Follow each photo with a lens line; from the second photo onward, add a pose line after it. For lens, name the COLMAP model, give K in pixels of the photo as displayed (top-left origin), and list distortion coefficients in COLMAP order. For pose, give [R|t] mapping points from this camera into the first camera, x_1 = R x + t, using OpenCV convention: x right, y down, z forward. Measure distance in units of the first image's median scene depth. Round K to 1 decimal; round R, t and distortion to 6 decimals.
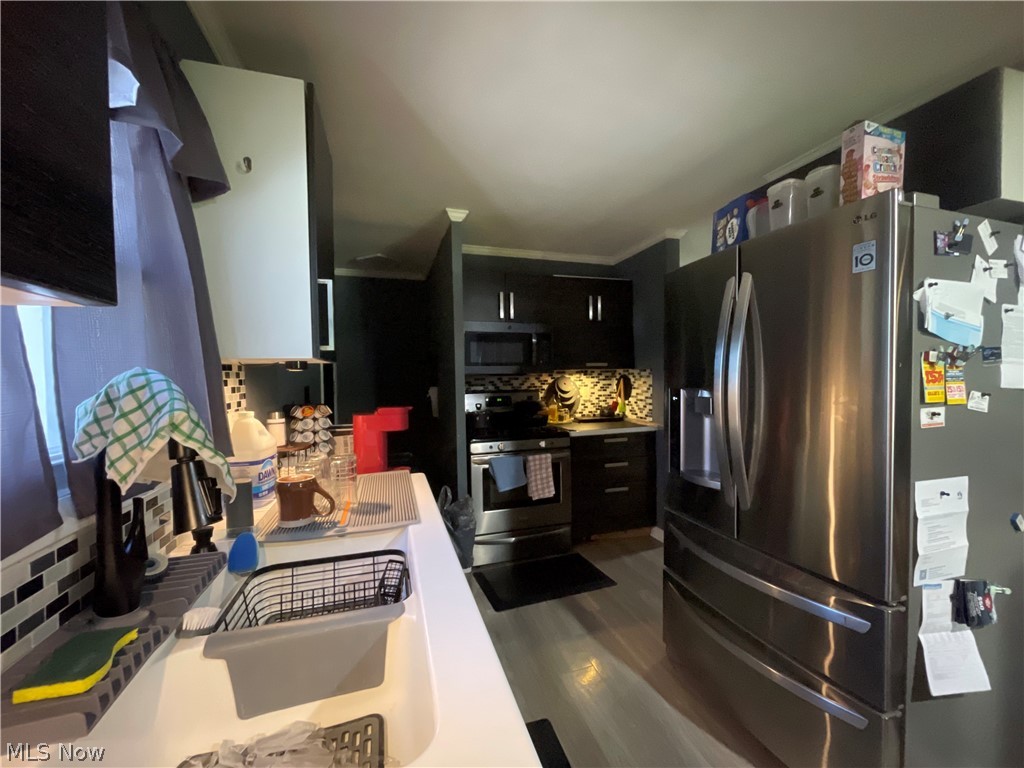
lens RADIAL K [[414.5, 0, 516.2], [0, 414.5, 385.5], [0, 0, 1]] dist [-0.000124, 0.000054]
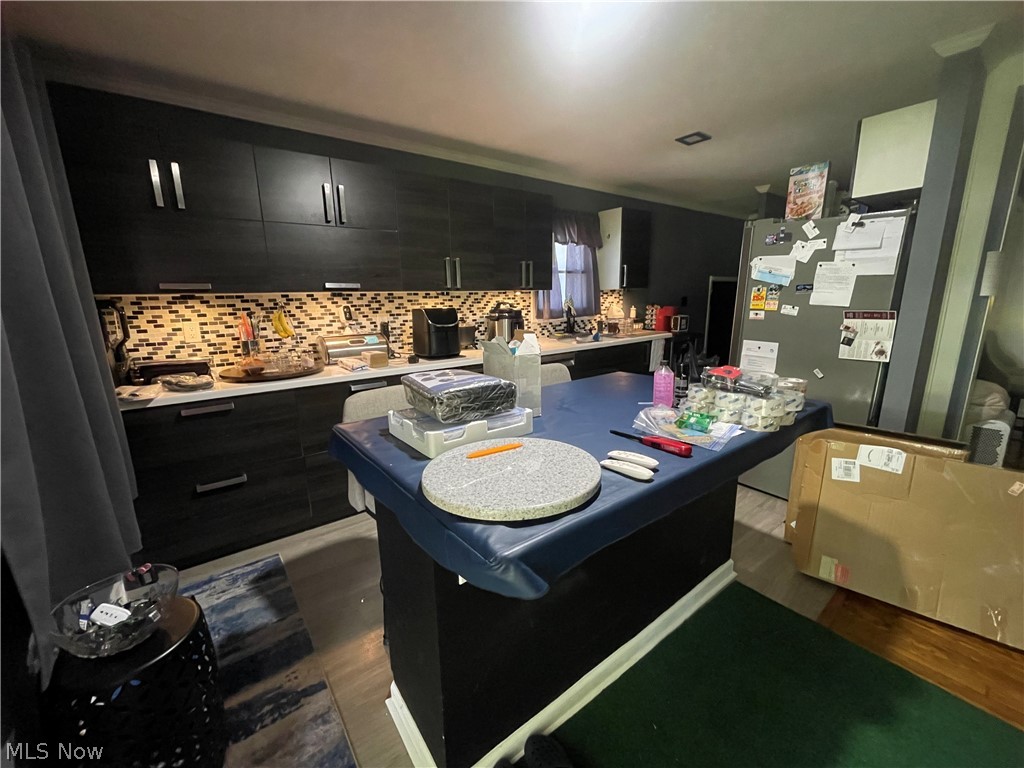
lens RADIAL K [[414.5, 0, 516.2], [0, 414.5, 385.5], [0, 0, 1]] dist [-0.000124, 0.000054]
pose [[0.352479, 0.212812, -0.911301, 2.714518], [-0.014436, 0.974920, 0.222086, -0.039175], [0.935708, -0.065125, 0.346711, -1.152556]]
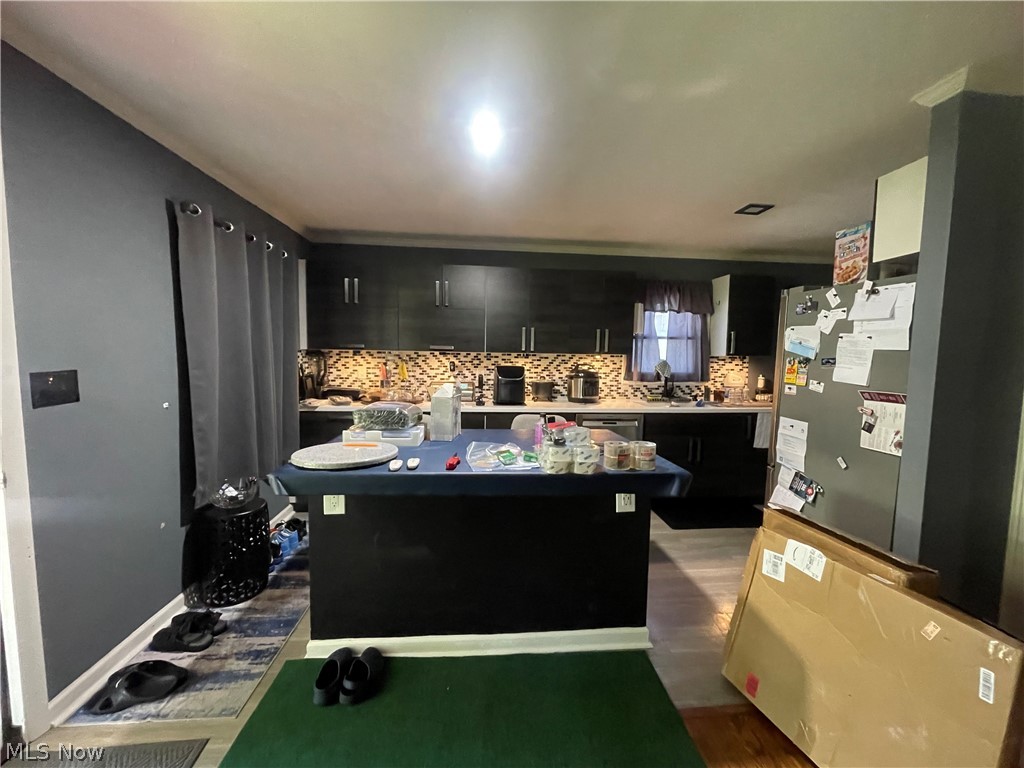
lens RADIAL K [[414.5, 0, 516.2], [0, 414.5, 385.5], [0, 0, 1]] dist [-0.000124, 0.000054]
pose [[-0.205890, 0.089573, -0.974467, 3.306133], [-0.038859, 0.994268, 0.099603, -0.102947], [0.977803, 0.058374, -0.201229, 0.024800]]
